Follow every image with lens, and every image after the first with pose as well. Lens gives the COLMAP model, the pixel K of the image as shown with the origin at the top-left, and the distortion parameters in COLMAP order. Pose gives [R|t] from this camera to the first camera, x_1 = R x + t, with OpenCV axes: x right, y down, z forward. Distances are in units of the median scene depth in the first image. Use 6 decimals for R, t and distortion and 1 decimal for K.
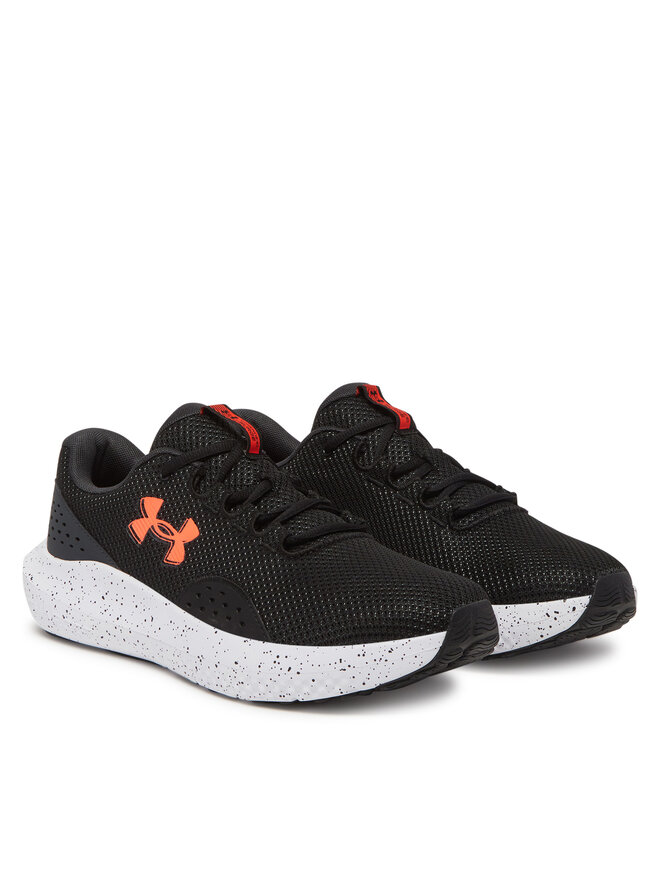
lens RADIAL K [[2153.0, 0, 329.2], [0, 2153.0, 440.4], [0, 0, 1]] dist [-0.252095, 0.000000]
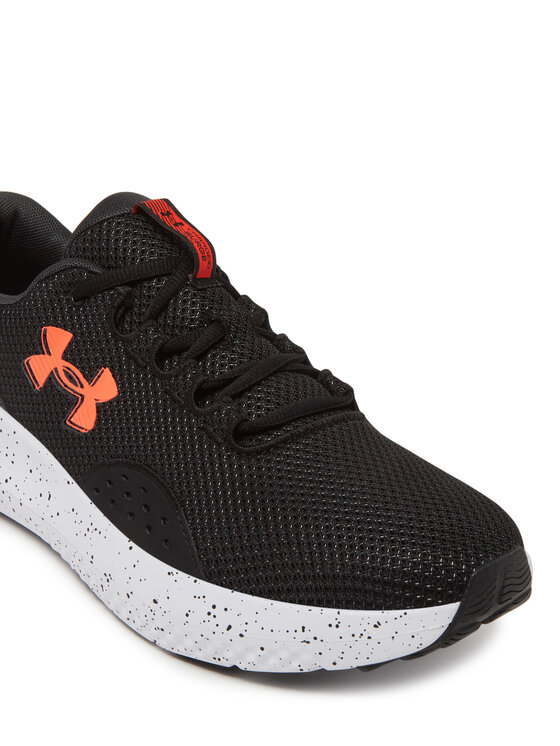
lens RADIAL K [[1703.7, 0, 282.0], [0, 1703.7, 371.8], [0, 0, 1]] dist [-0.210956, 0.000000]
pose [[0.997435, 0.071576, -0.000739, -0.006526], [-0.069658, 0.972980, 0.220133, -0.090621], [0.016475, -0.219517, 0.975470, 0.454078]]
